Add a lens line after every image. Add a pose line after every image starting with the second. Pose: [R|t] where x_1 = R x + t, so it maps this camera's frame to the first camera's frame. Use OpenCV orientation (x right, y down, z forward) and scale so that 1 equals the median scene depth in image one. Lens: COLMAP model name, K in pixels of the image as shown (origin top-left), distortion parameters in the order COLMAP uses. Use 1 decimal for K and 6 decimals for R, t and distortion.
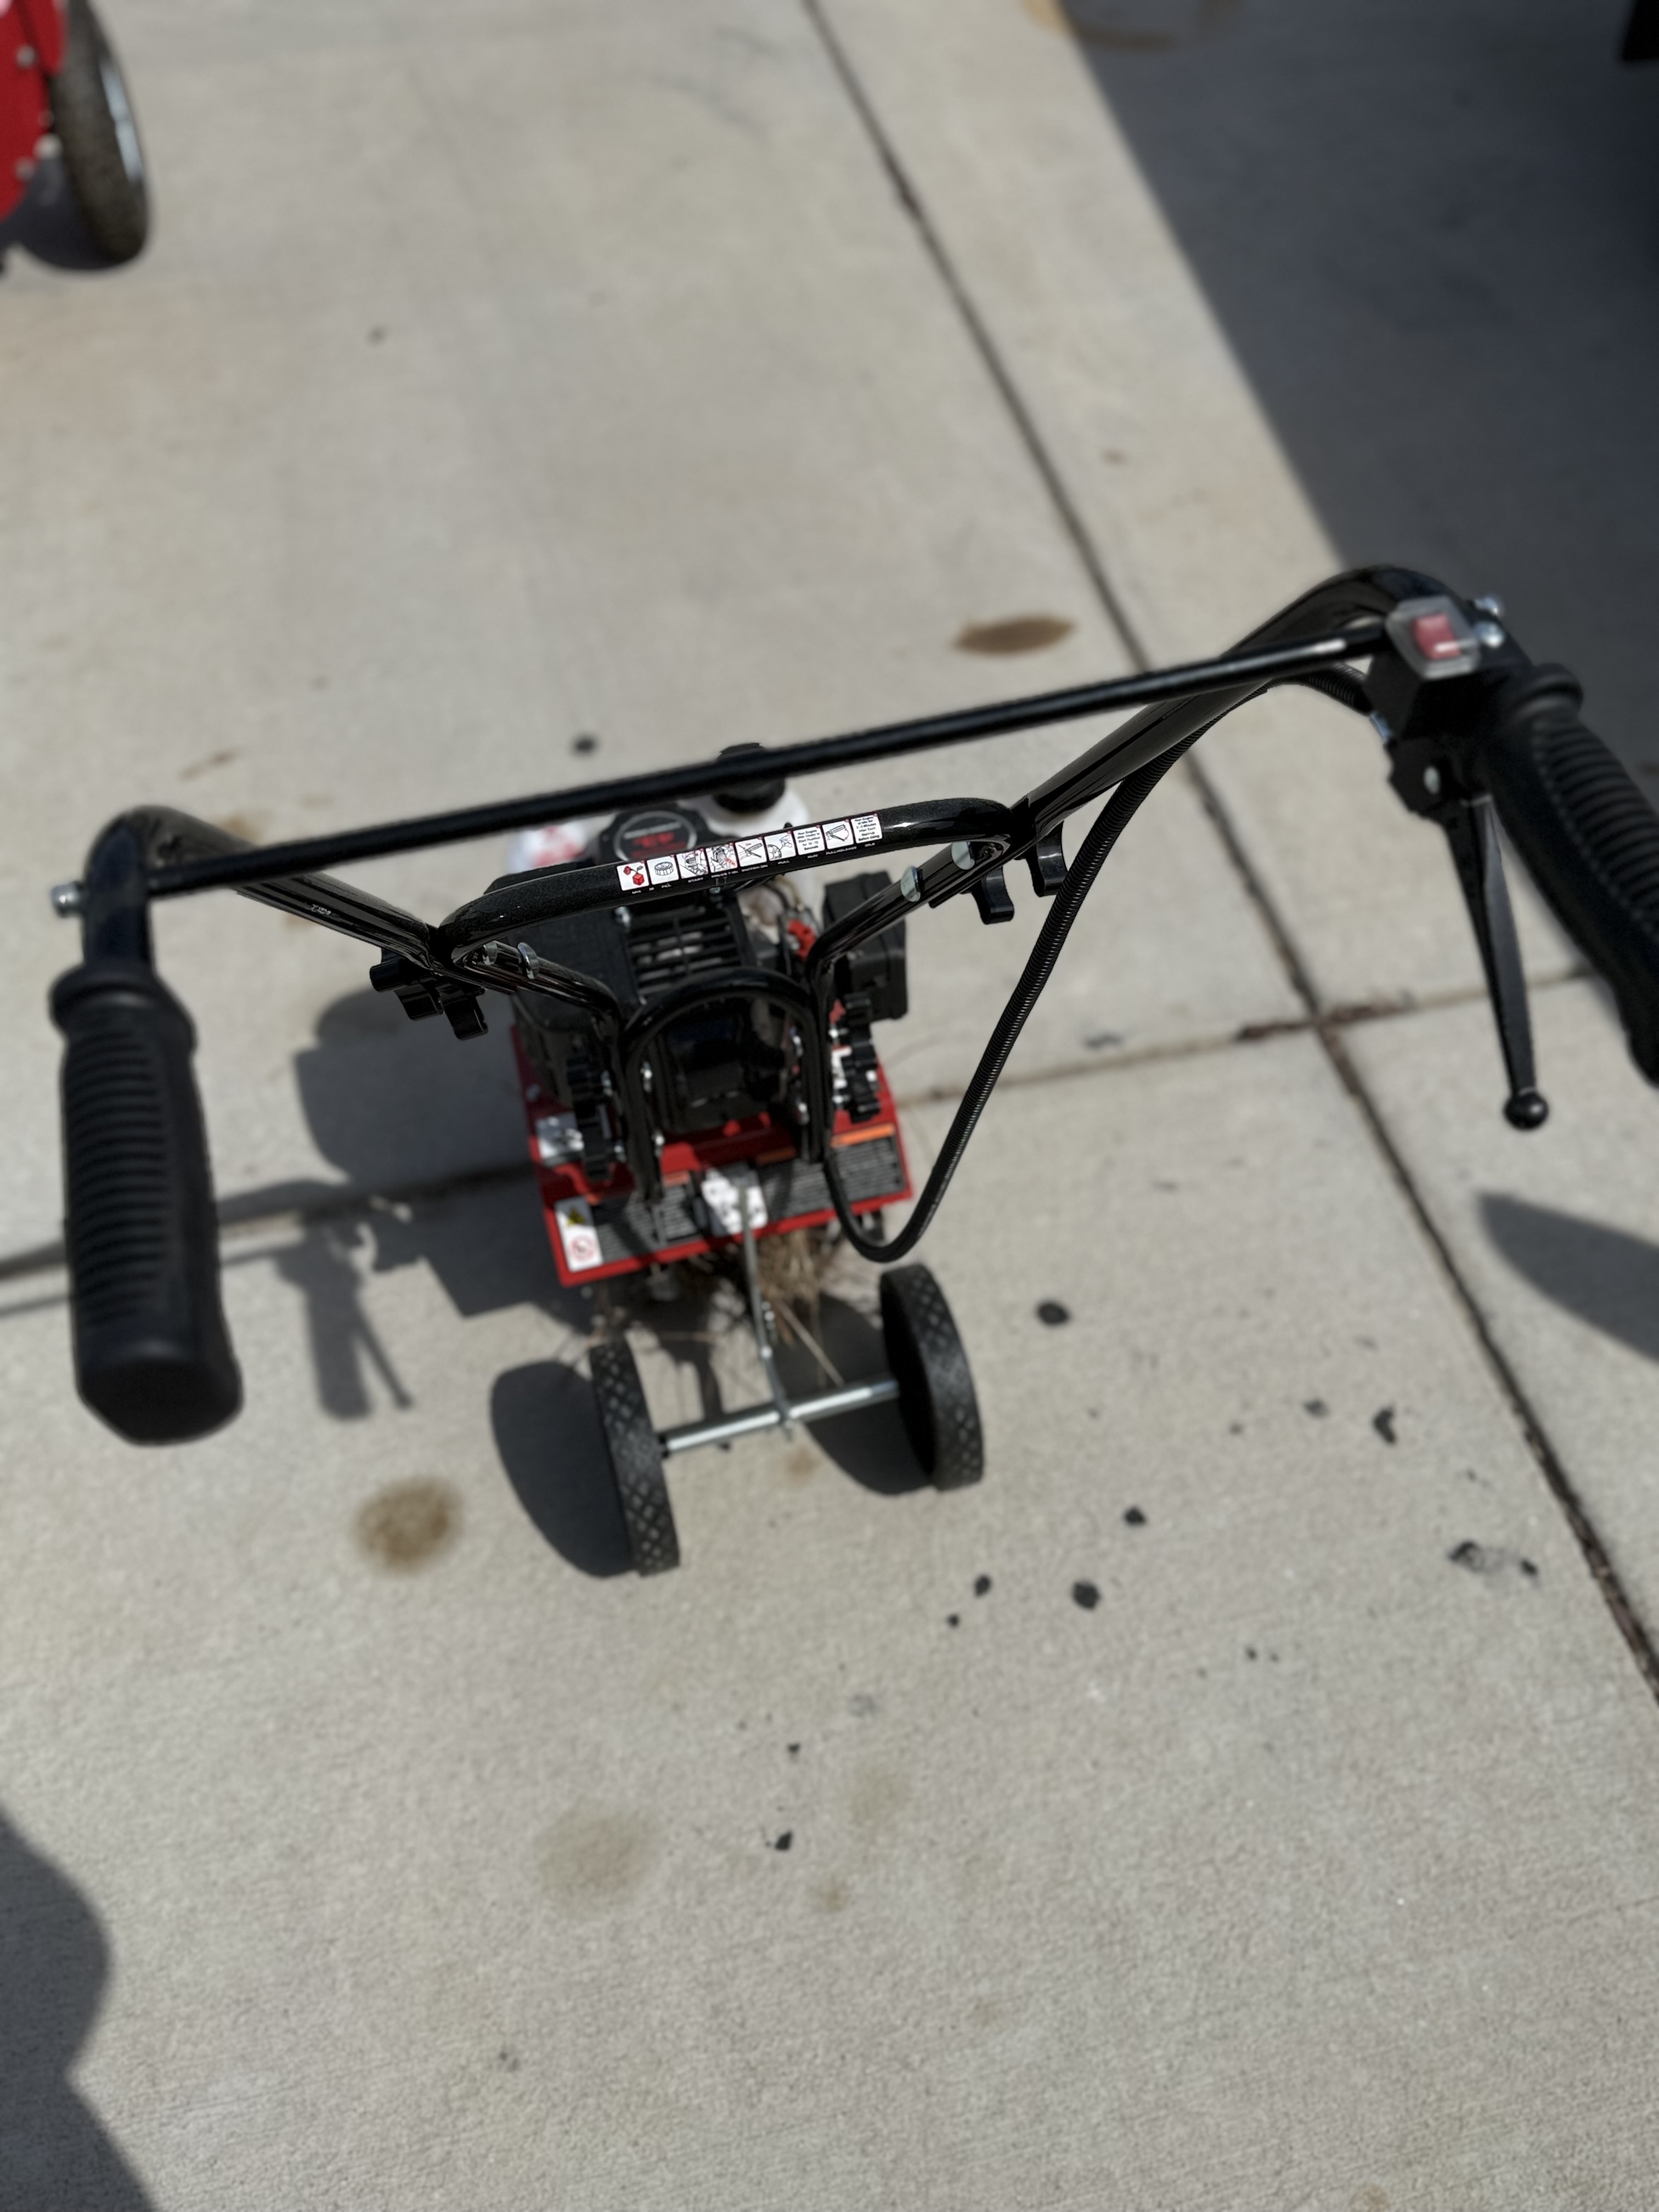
lens RADIAL K [[1896.0, 0, 773.6], [0, 1896.0, 1104.7], [0, 0, 1]] dist [0.060658, -0.185682]
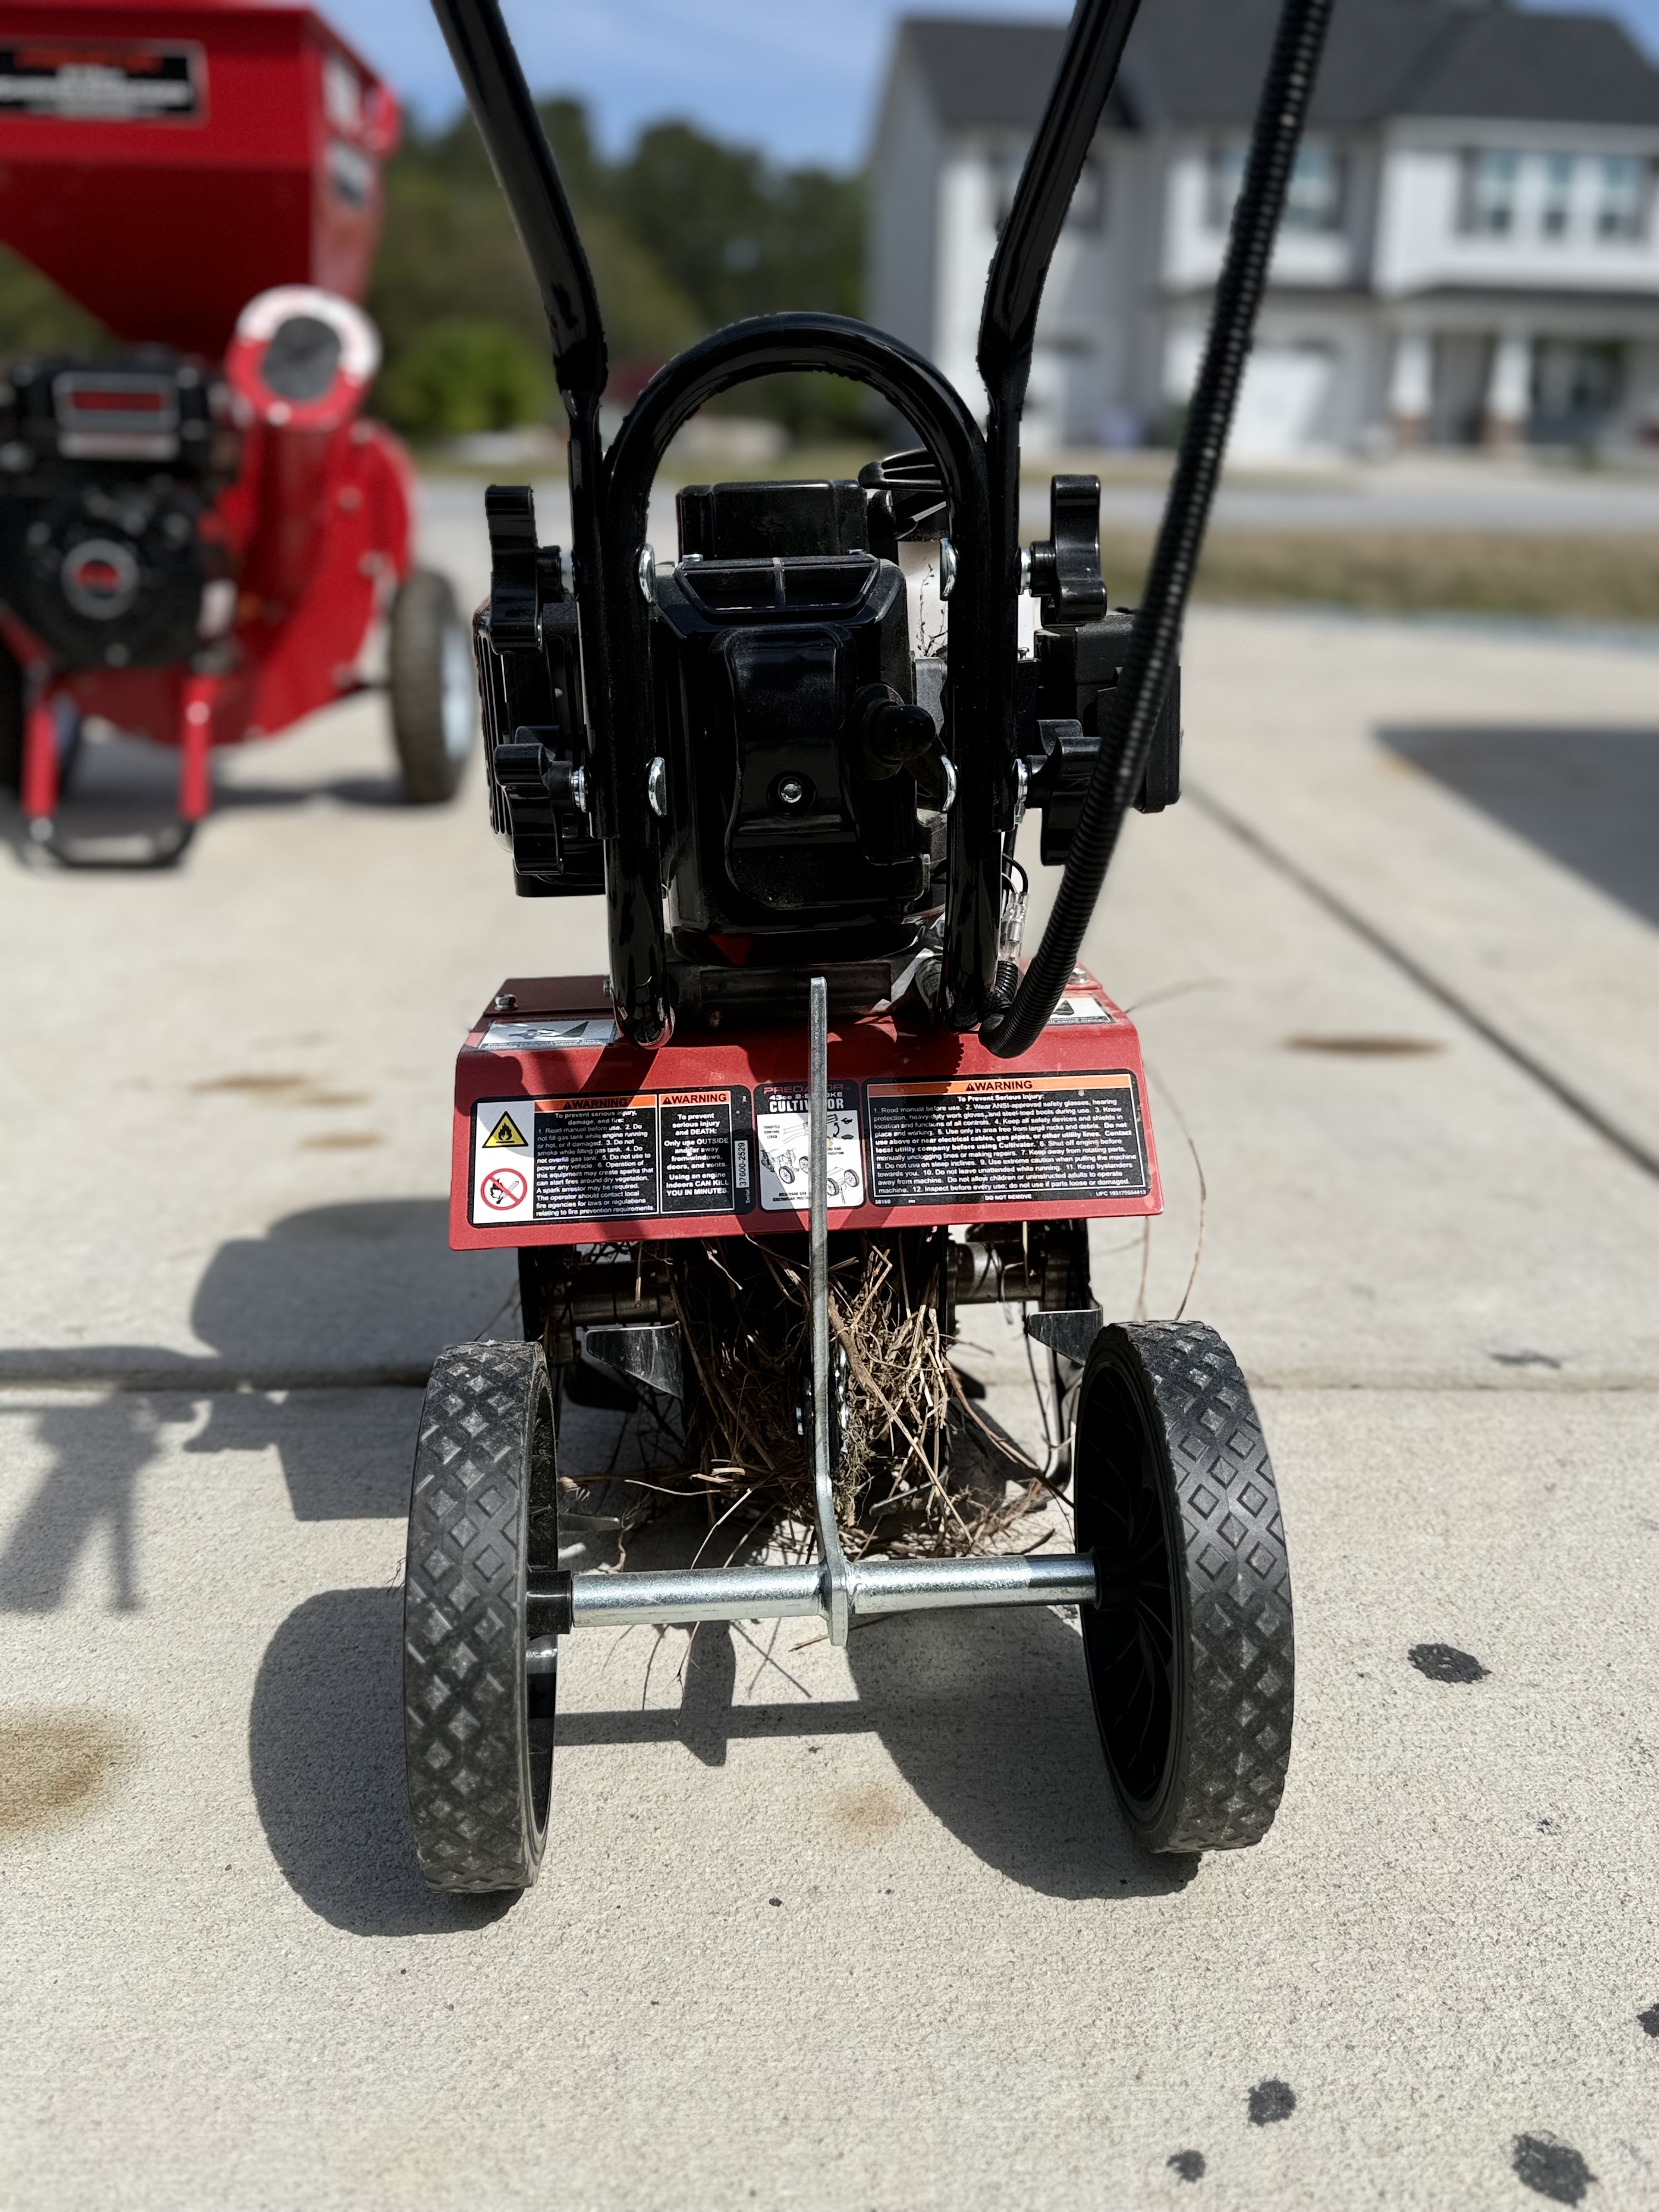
lens RADIAL K [[1896.0, 0, 773.6], [0, 1896.0, 1104.7], [0, 0, 1]] dist [0.060658, -0.185682]
pose [[0.977025, 0.094389, -0.191084, 0.066157], [-0.186872, 0.810500, -0.555130, 0.324223], [0.102475, 0.578084, 0.809517, 0.568037]]
